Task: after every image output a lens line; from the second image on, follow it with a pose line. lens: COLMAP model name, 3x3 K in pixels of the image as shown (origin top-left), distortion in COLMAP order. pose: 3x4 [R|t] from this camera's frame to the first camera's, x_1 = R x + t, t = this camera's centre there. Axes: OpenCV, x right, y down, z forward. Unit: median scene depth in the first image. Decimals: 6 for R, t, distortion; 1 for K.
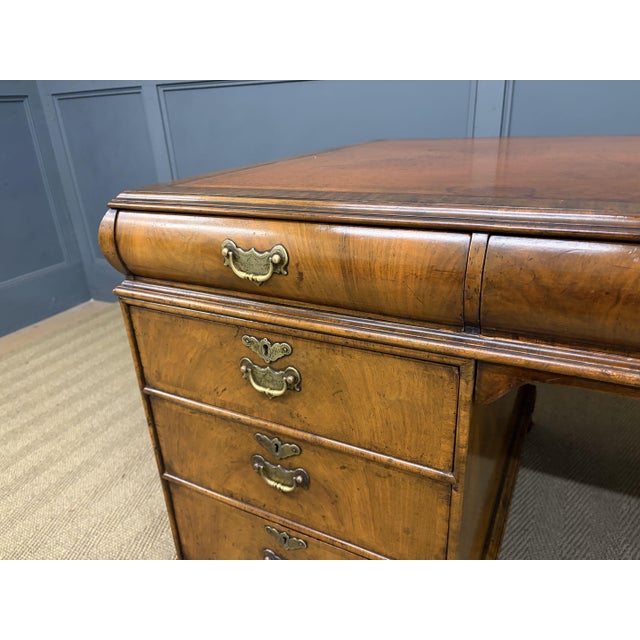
lens RADIAL K [[490.3, 0, 316.6], [0, 490.3, 319.6], [0, 0, 1]] dist [0.030551, -0.036703]
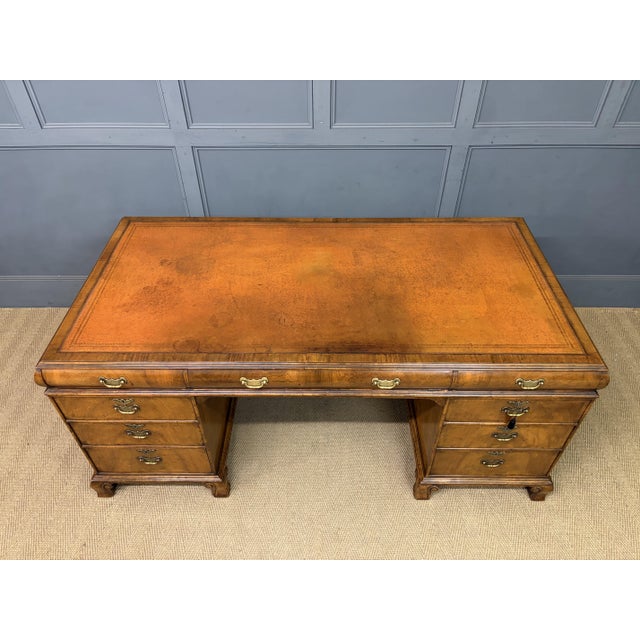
lens RADIAL K [[490.3, 0, 322.0], [0, 490.3, 321.9], [0, 0, 1]] dist [0.030551, -0.036703]
pose [[0.886626, -0.283162, 0.365668, 0.003321], [0.143164, 0.919860, 0.365186, -1.200659], [-0.439771, -0.271433, 0.856111, -1.741358]]
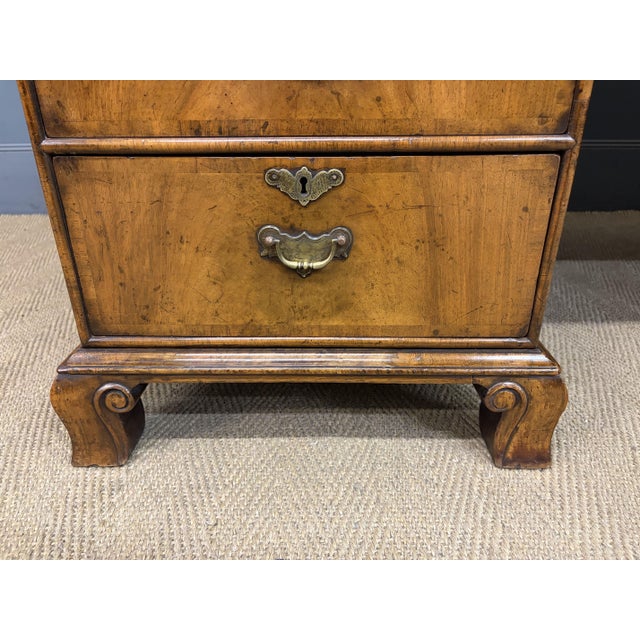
lens RADIAL K [[490.3, 0, 319.1], [0, 490.3, 322.5], [0, 0, 1]] dist [0.030551, -0.036703]
pose [[0.890323, -0.160100, 0.426255, -0.406709], [0.145689, 0.987096, 0.066449, 0.695013], [-0.431393, 0.002940, 0.902159, 0.509129]]
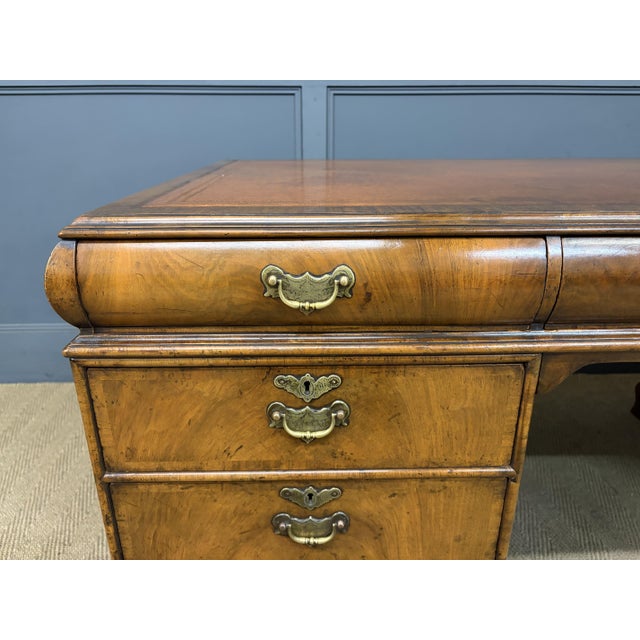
lens RADIAL K [[490.3, 0, 315.6], [0, 490.3, 311.8], [0, 0, 1]] dist [0.030551, -0.036703]
pose [[0.873702, -0.129068, 0.469027, -0.478402], [0.156163, 0.987546, -0.019145, -0.051582], [-0.460714, 0.089971, 0.882976, 0.208130]]
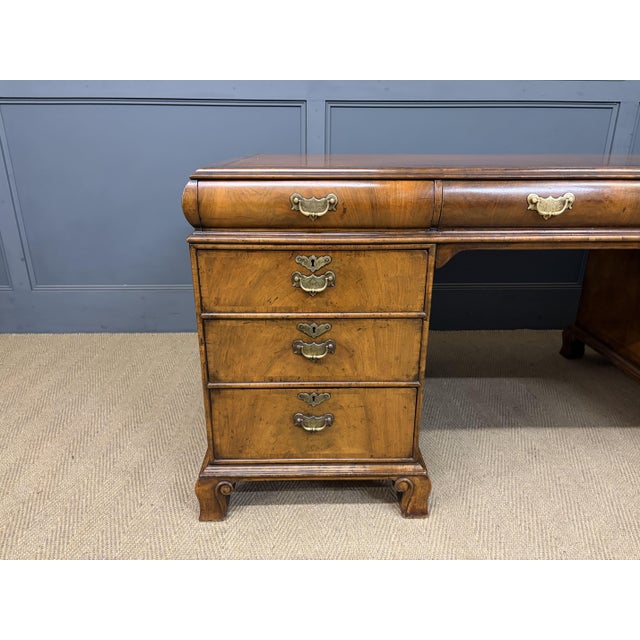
lens RADIAL K [[490.3, 0, 317.7], [0, 490.3, 319.5], [0, 0, 1]] dist [0.030551, -0.036703]
pose [[0.872045, -0.122127, 0.473943, -0.885716], [0.150639, 0.988333, -0.022496, 0.287137], [-0.465667, 0.091012, 0.880268, -0.436593]]
